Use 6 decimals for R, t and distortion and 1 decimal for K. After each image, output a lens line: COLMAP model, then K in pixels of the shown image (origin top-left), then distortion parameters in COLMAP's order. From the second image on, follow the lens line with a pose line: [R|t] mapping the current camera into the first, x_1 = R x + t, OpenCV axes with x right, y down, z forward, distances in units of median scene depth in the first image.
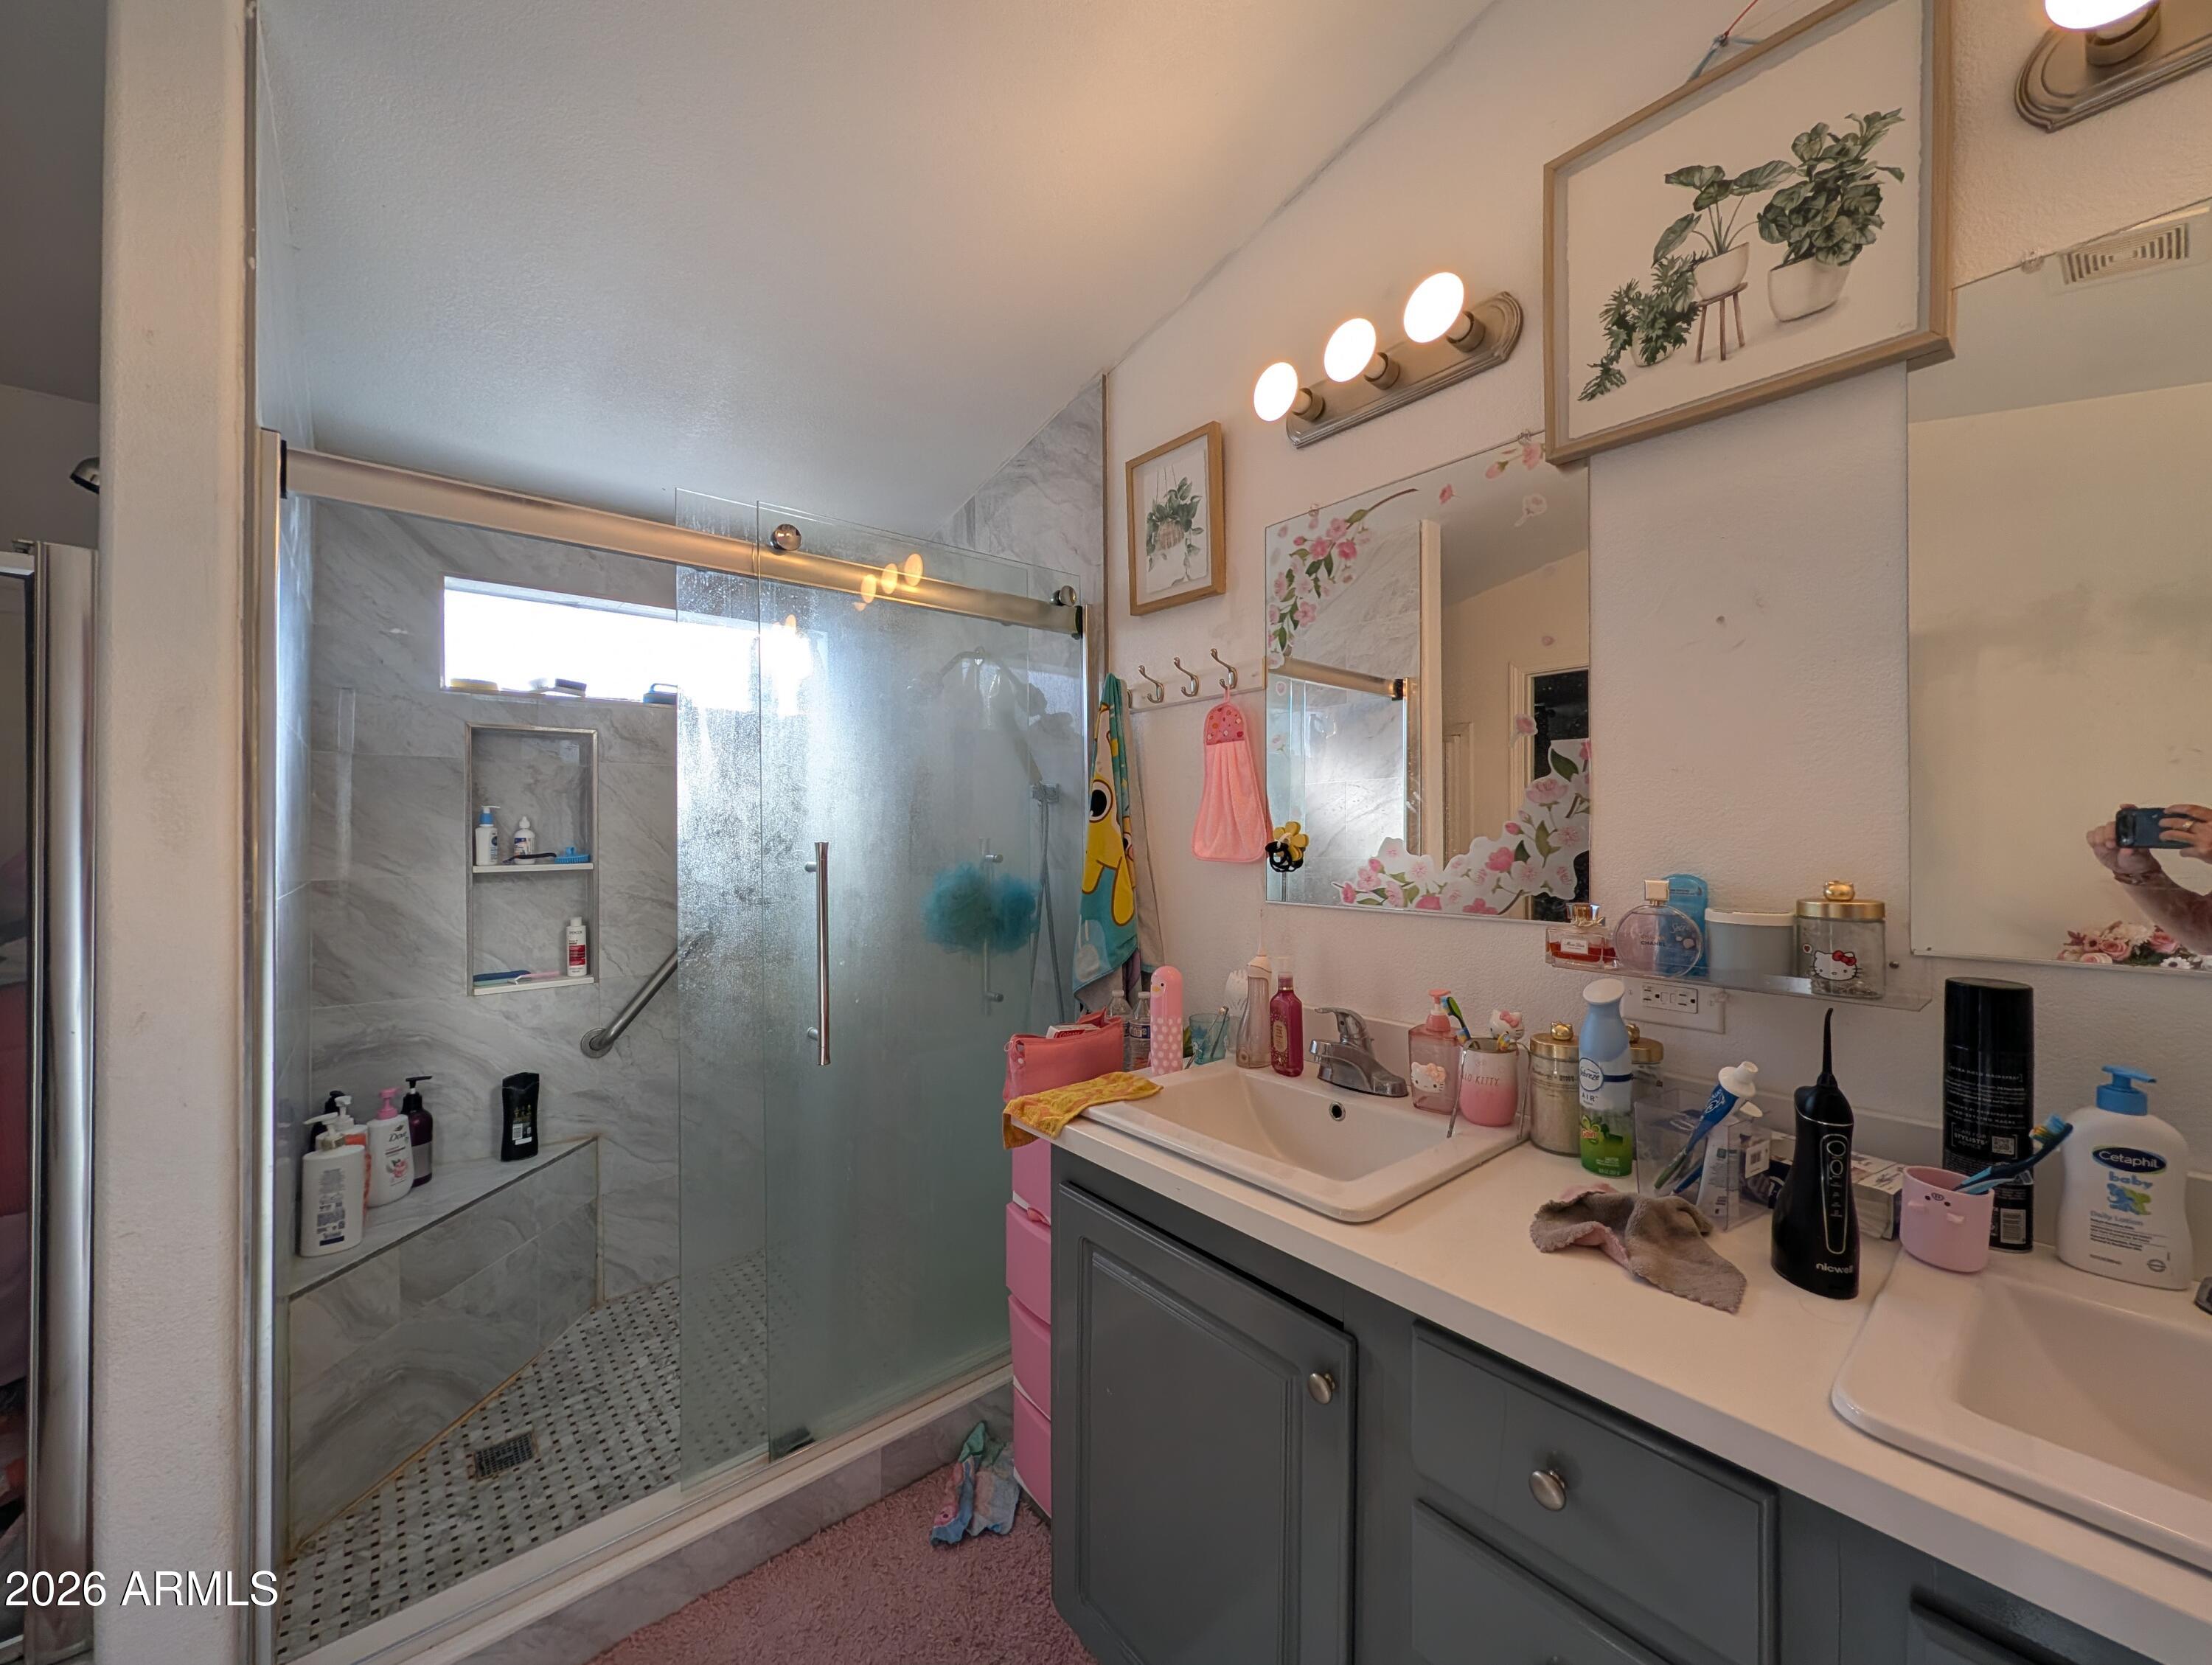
lens RADIAL K [[850.5, 0, 1112.2], [0, 850.5, 837.2], [0, 0, 1]] dist [-0.001860, 0.001022]
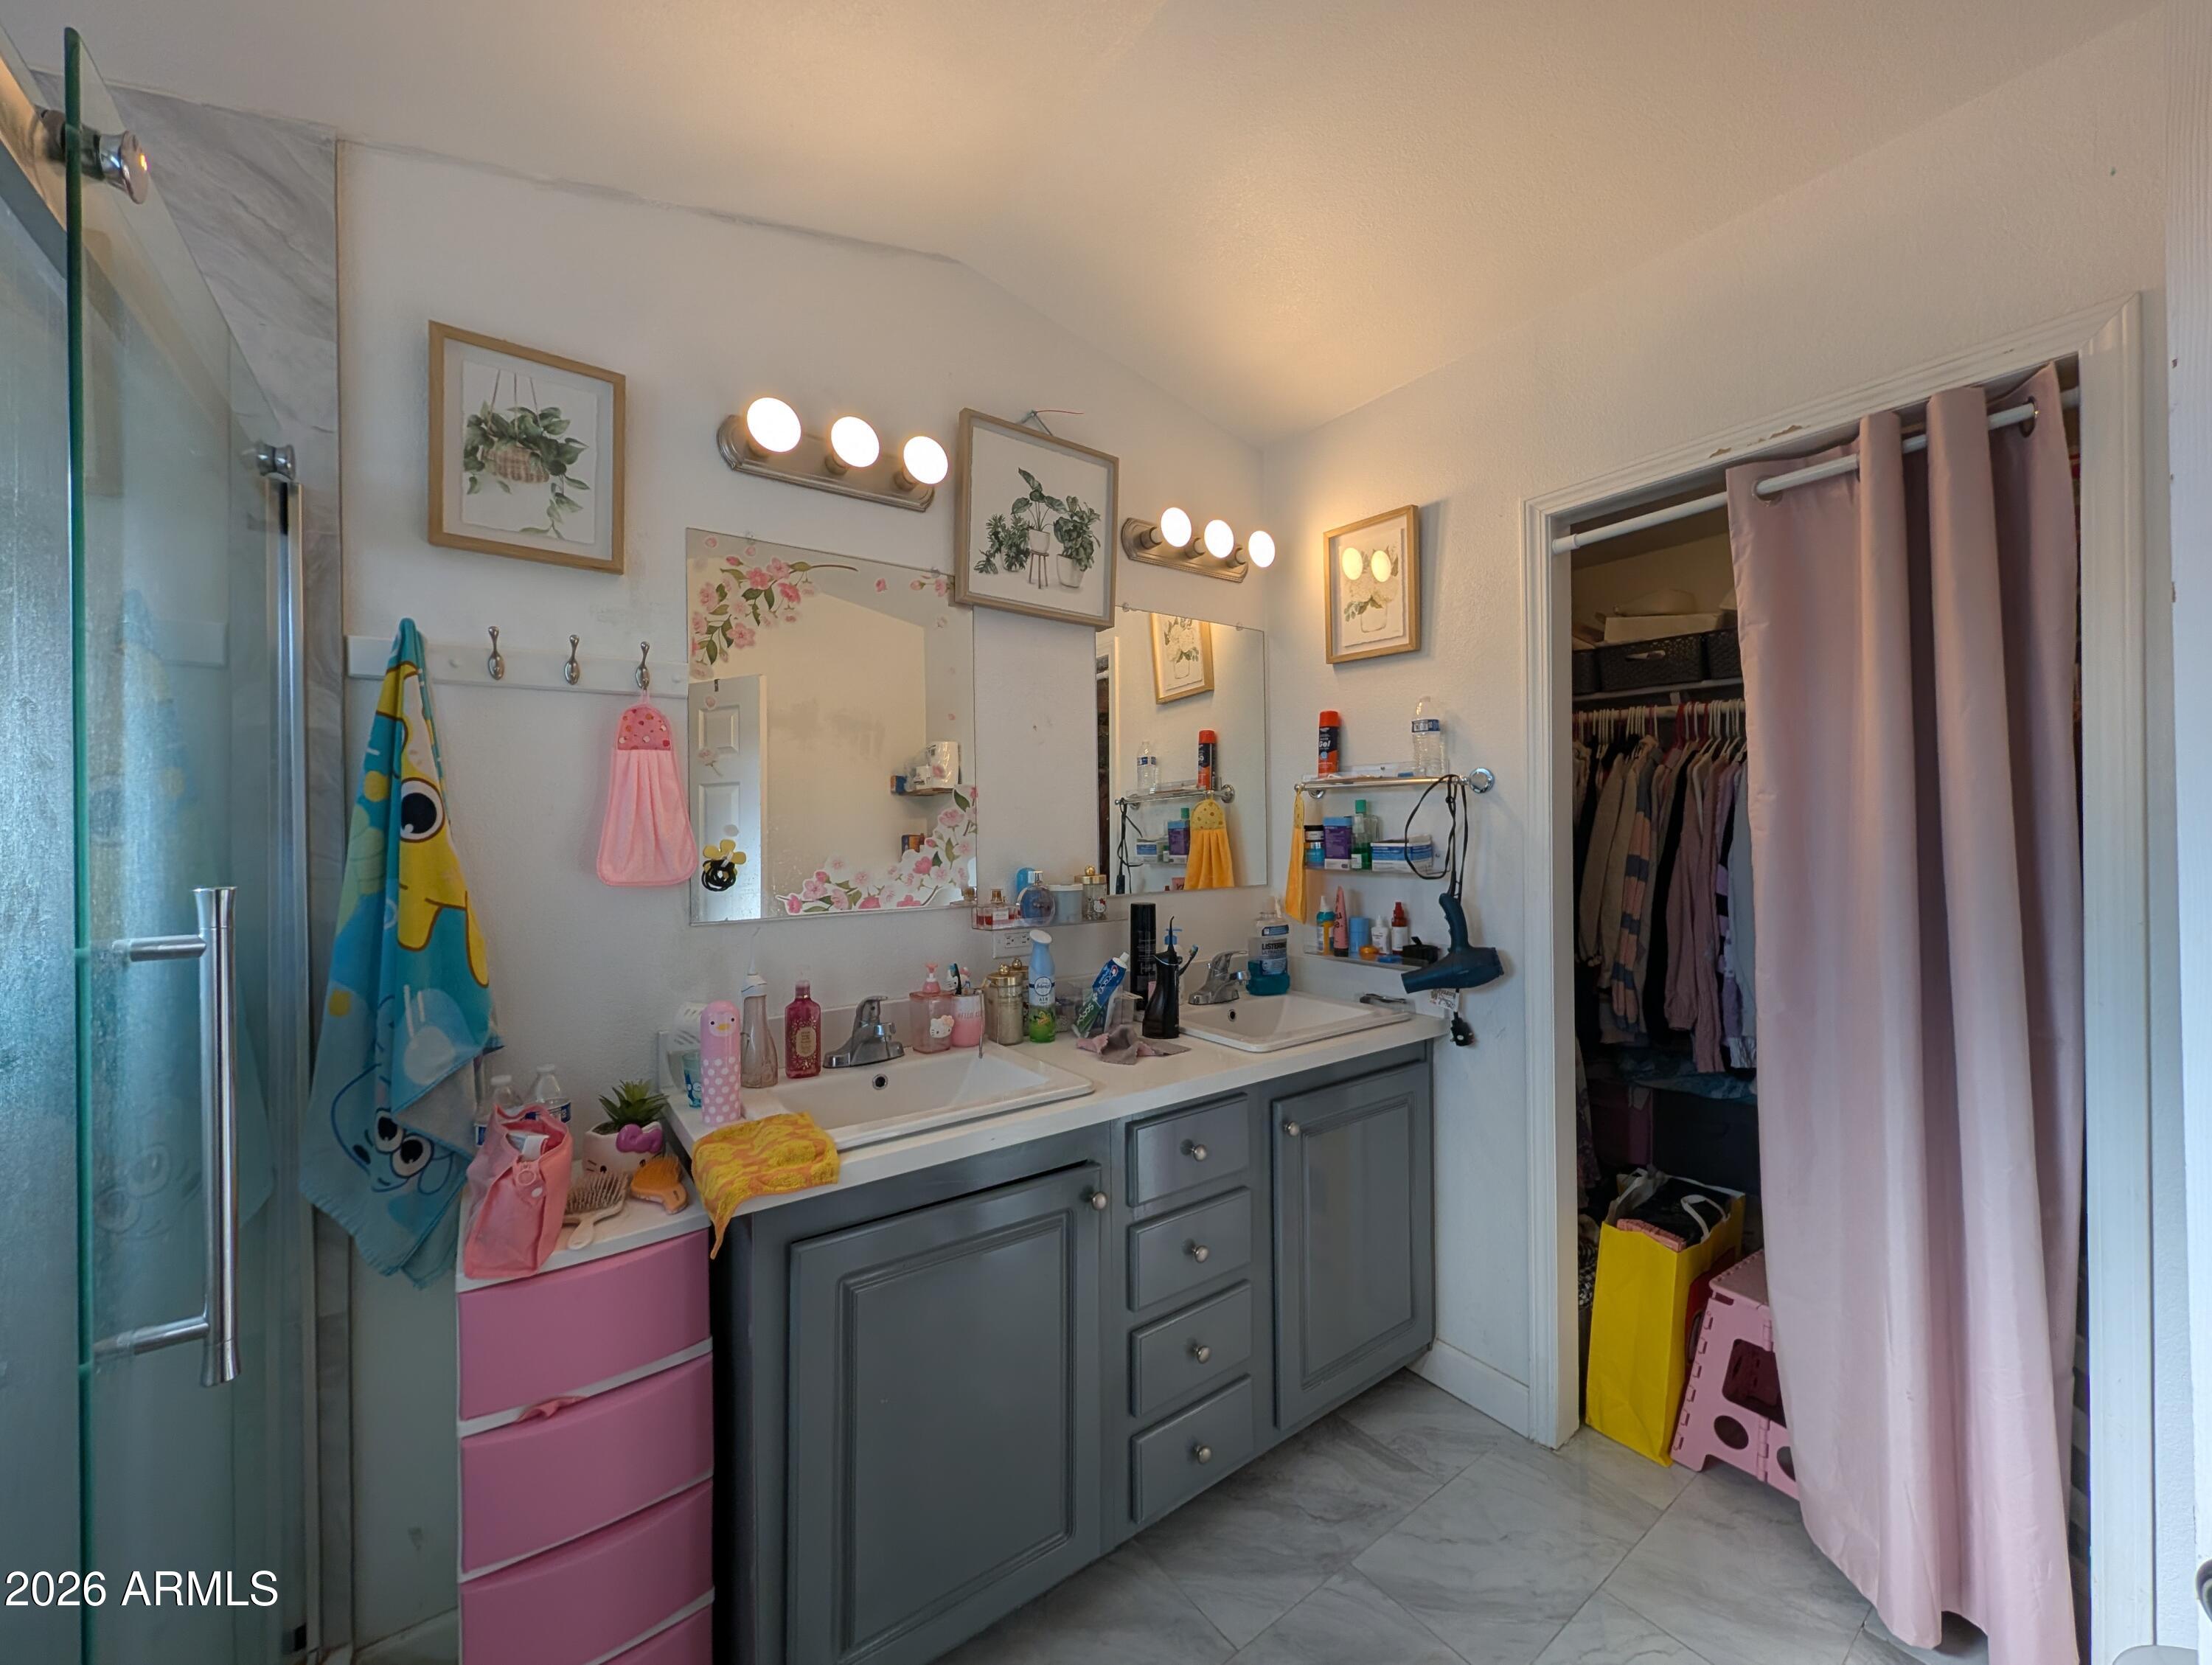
lens RADIAL K [[850.5, 0, 1108.8], [0, 850.5, 832.8], [0, 0, 1]] dist [-0.001860, 0.001022]
pose [[0.077622, 0.000803, 0.996983, -0.871990], [0.019548, 0.999806, -0.002327, -0.017332], [-0.996791, 0.019669, 0.077591, 0.562075]]
